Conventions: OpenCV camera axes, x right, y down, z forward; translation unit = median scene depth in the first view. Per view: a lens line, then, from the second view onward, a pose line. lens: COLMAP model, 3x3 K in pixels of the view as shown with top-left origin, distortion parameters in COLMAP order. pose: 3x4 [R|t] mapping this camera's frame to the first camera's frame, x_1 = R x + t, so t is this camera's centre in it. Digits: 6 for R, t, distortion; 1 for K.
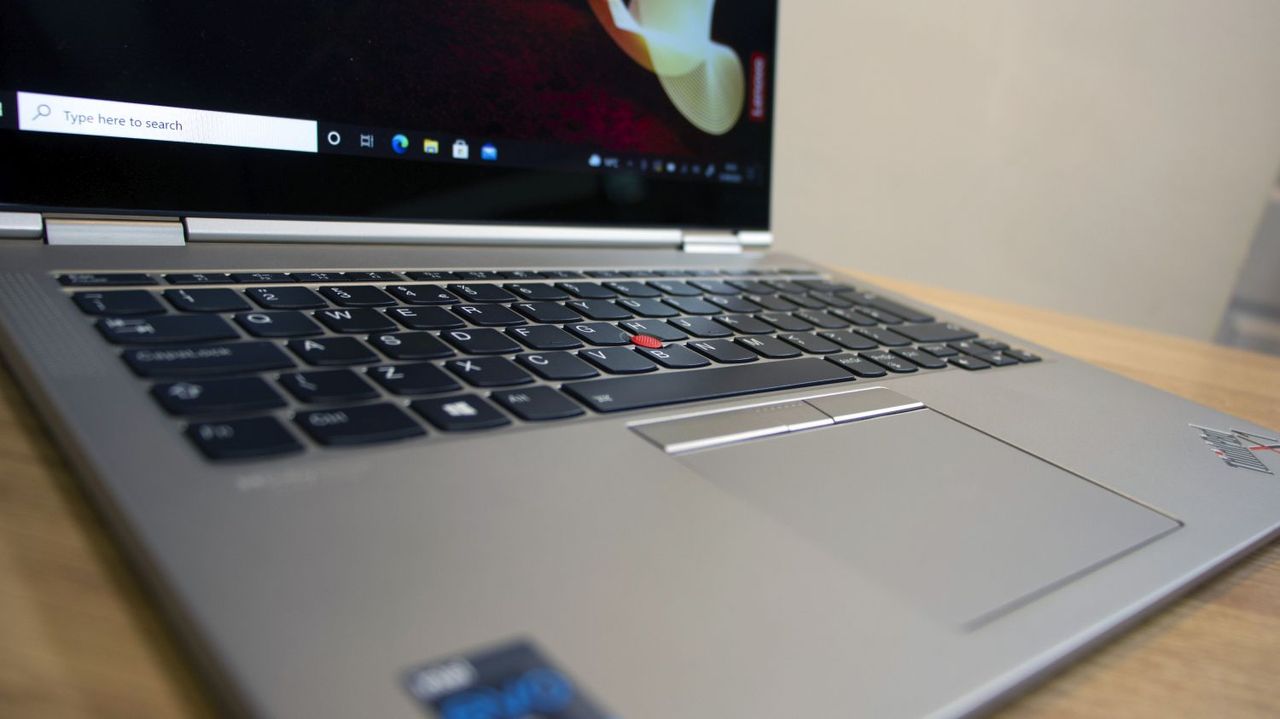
lens RADIAL K [[971.4, 0, 634.9], [0, 971.4, 368.7], [0, 0, 1]] dist [-0.009392, -0.003097]
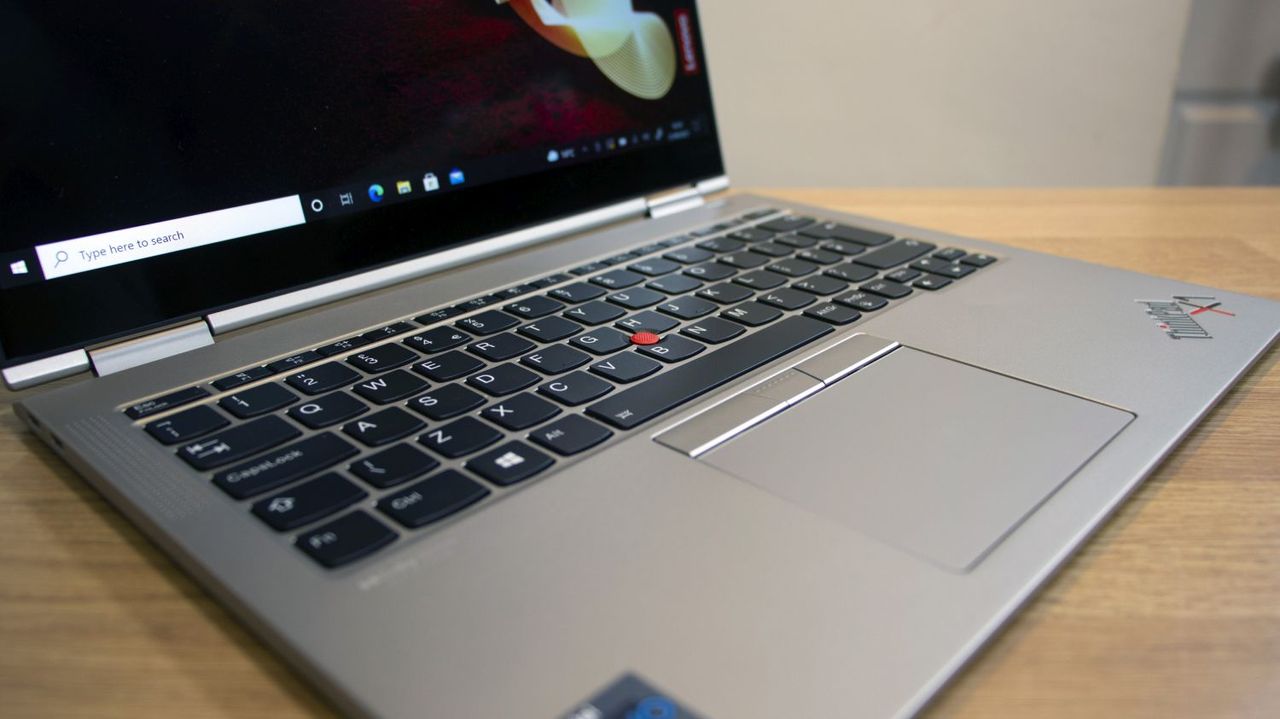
lens RADIAL K [[971.4, 0, 633.4], [0, 971.4, 357.1], [0, 0, 1]] dist [-0.009392, -0.003097]
pose [[0.976506, -0.215413, 0.005706, -0.011750], [0.213987, 0.972485, 0.092096, -0.110517], [-0.025388, -0.088712, 0.995734, -0.105336]]
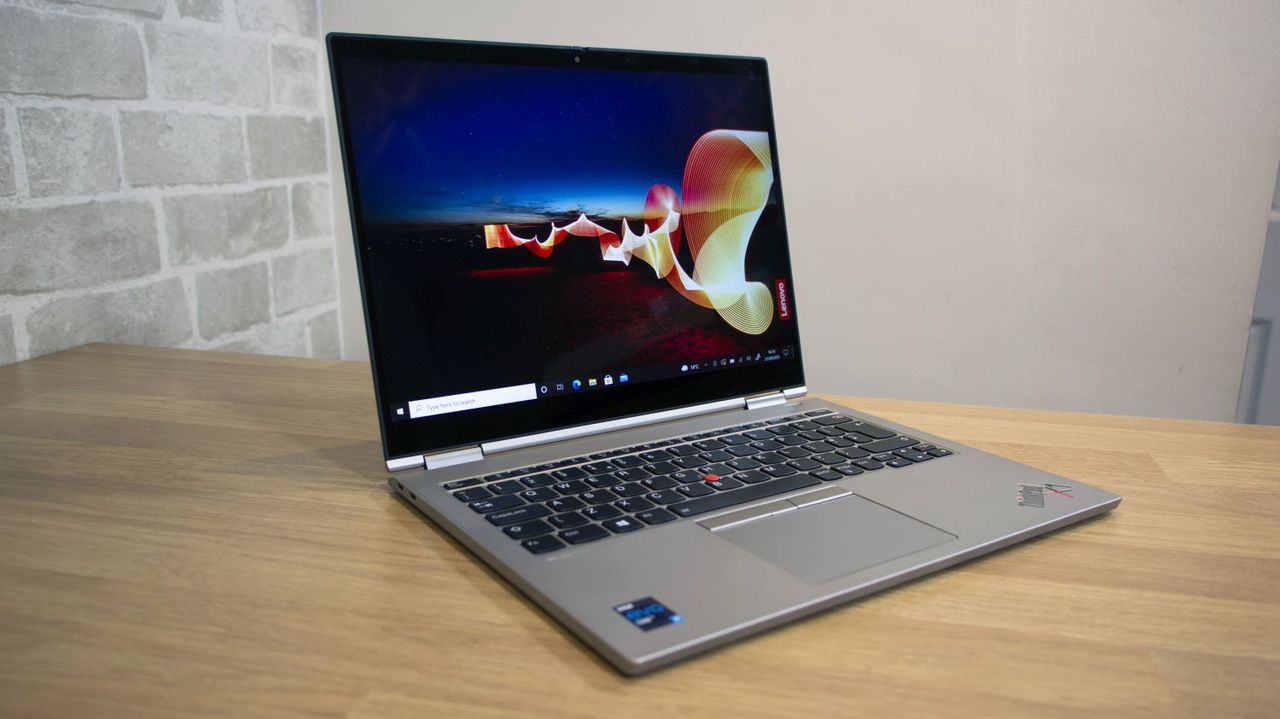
lens RADIAL K [[971.4, 0, 629.0], [0, 971.4, 366.7], [0, 0, 1]] dist [-0.009392, -0.003097]
pose [[0.975609, -0.145146, -0.164680, 0.203522], [0.127434, 0.985332, -0.113496, -0.046264], [0.178738, 0.089742, 0.979796, -0.981851]]
